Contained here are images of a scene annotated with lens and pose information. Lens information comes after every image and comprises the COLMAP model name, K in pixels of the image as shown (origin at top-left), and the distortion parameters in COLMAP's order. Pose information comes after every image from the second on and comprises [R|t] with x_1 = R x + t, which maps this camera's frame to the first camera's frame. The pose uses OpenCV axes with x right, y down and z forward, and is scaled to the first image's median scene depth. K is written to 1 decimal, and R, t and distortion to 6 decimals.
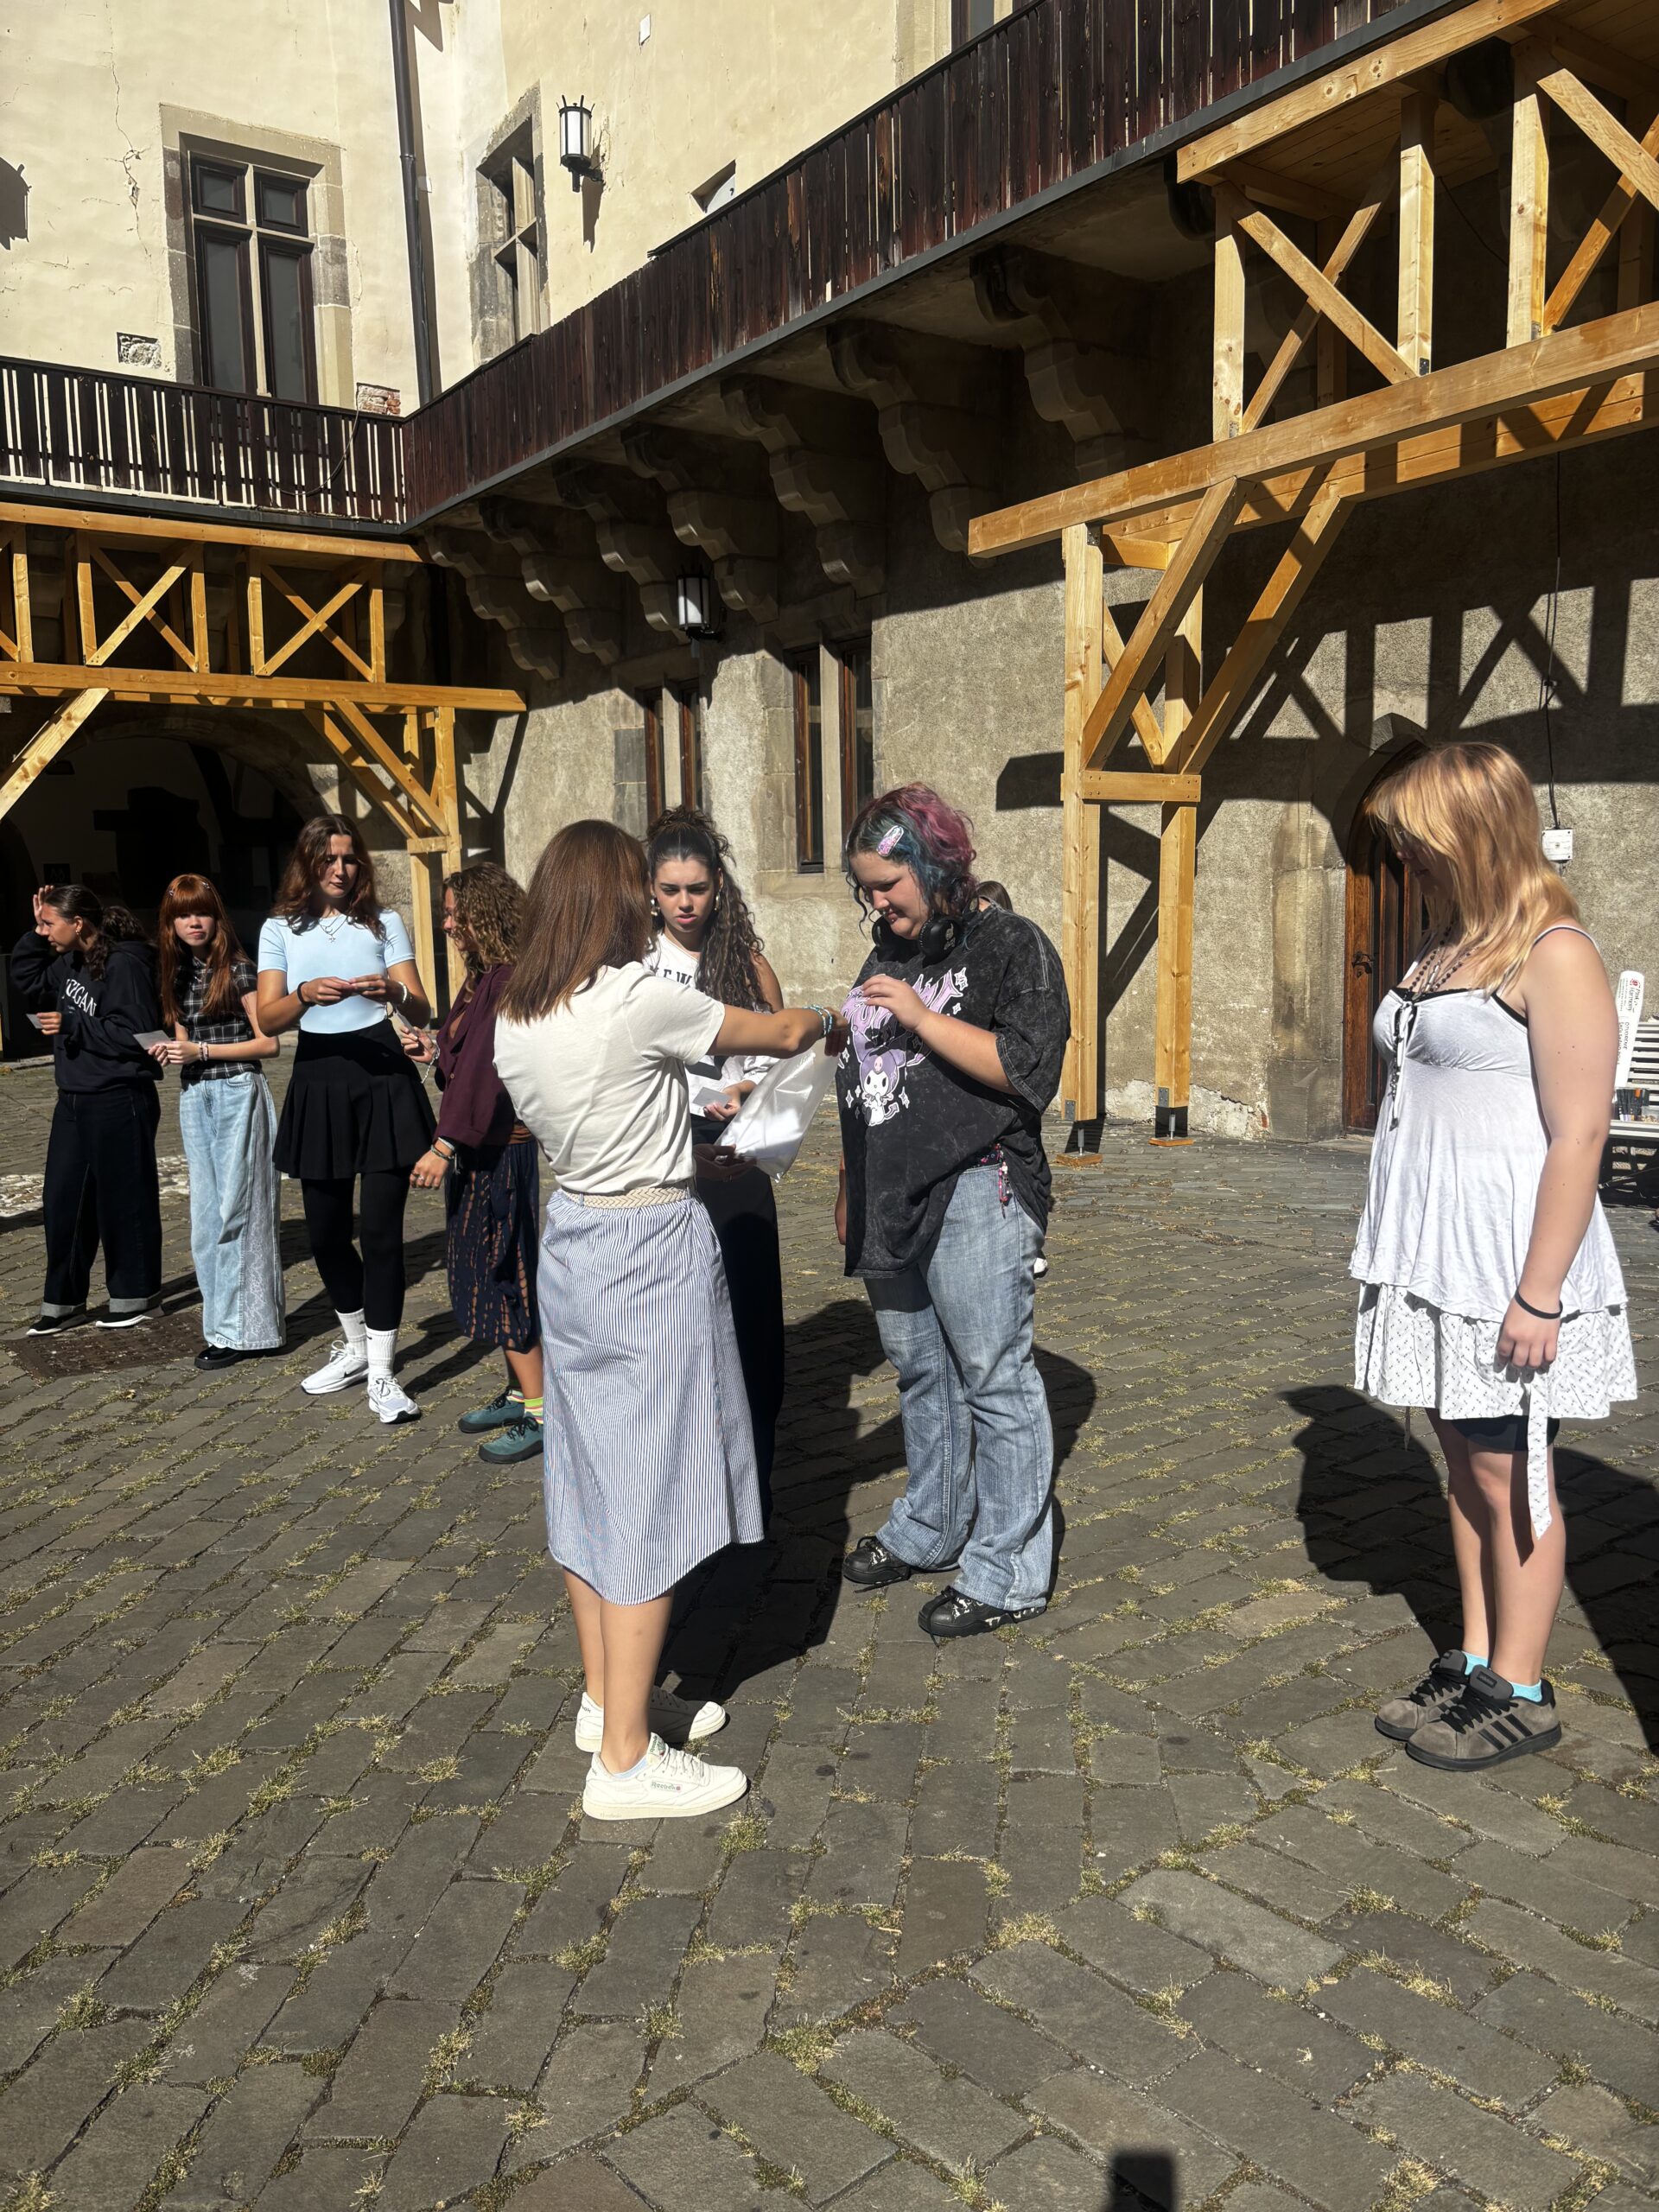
lens RADIAL K [[1653.9, 0, 875.2], [0, 1653.9, 1071.4], [0, 0, 1]] dist [0.030494, -0.004839]
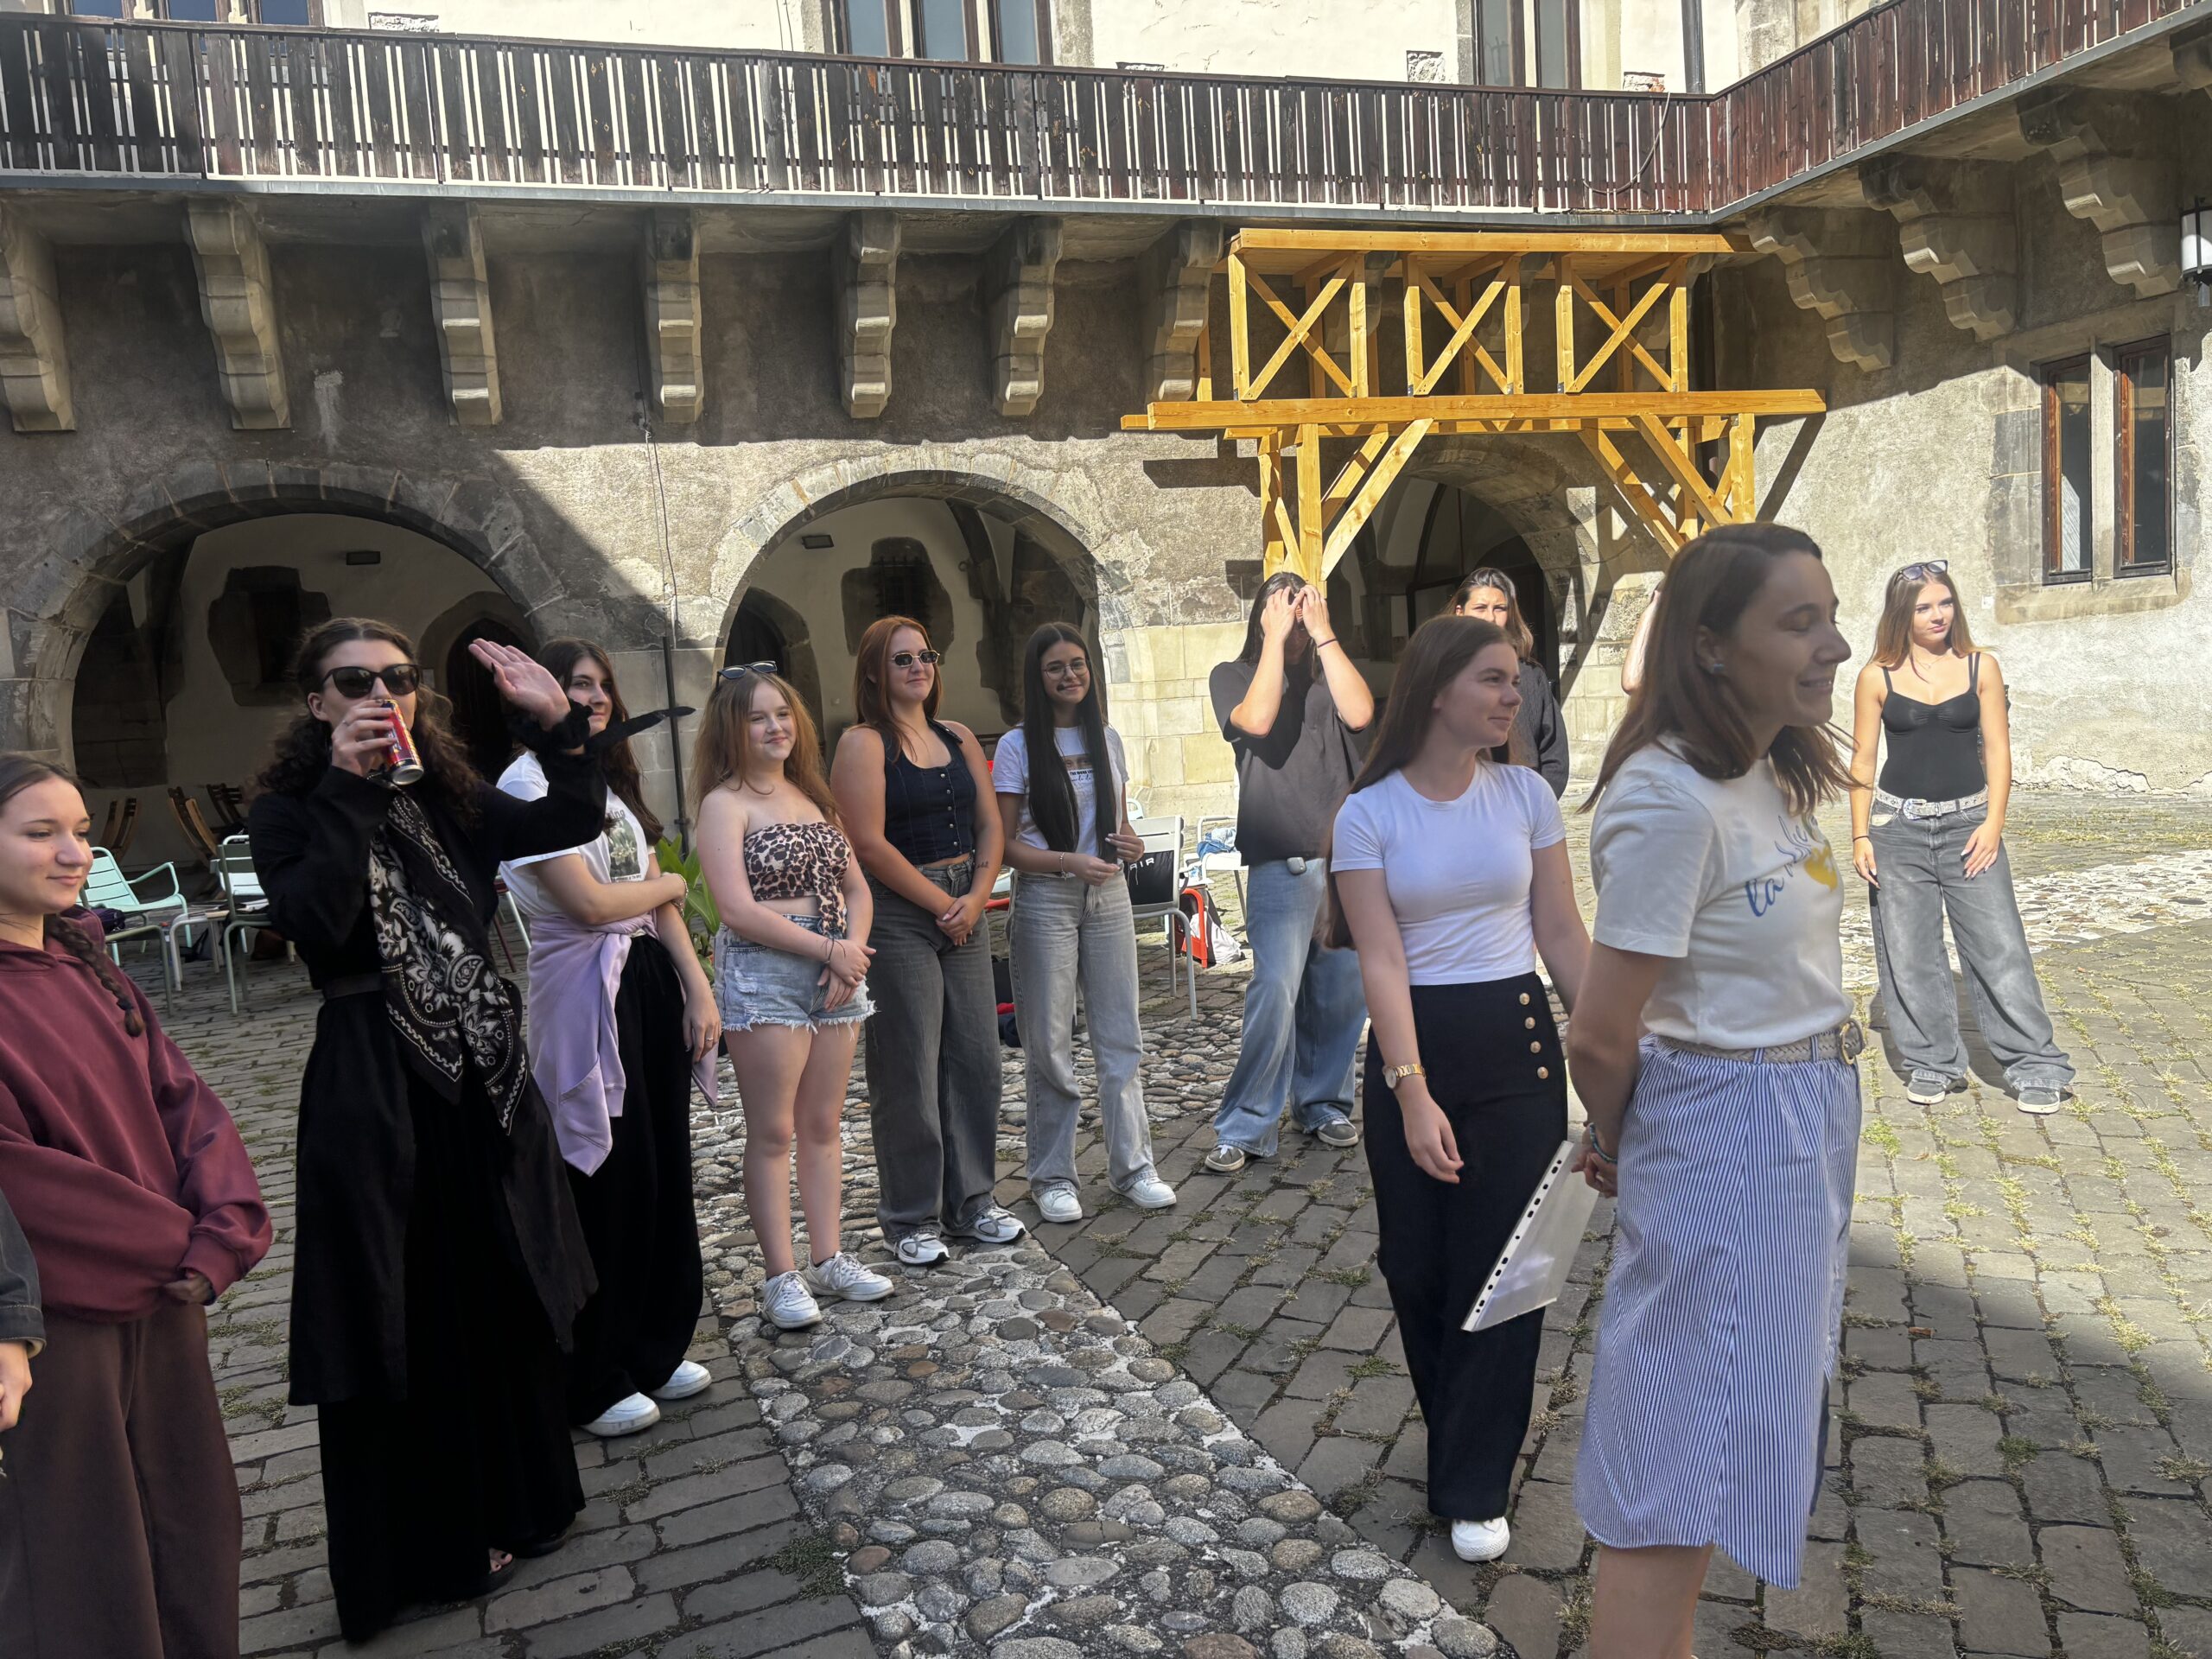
lens RADIAL K [[1653.9, 0, 1114.8], [0, 1653.9, 782.7], [0, 0, 1]] dist [0.030494, -0.004839]
pose [[0.962316, -0.026350, -0.270655, -0.369742], [0.018800, 0.999360, -0.030448, 0.001104], [0.271284, 0.024213, 0.962195, 0.052561]]
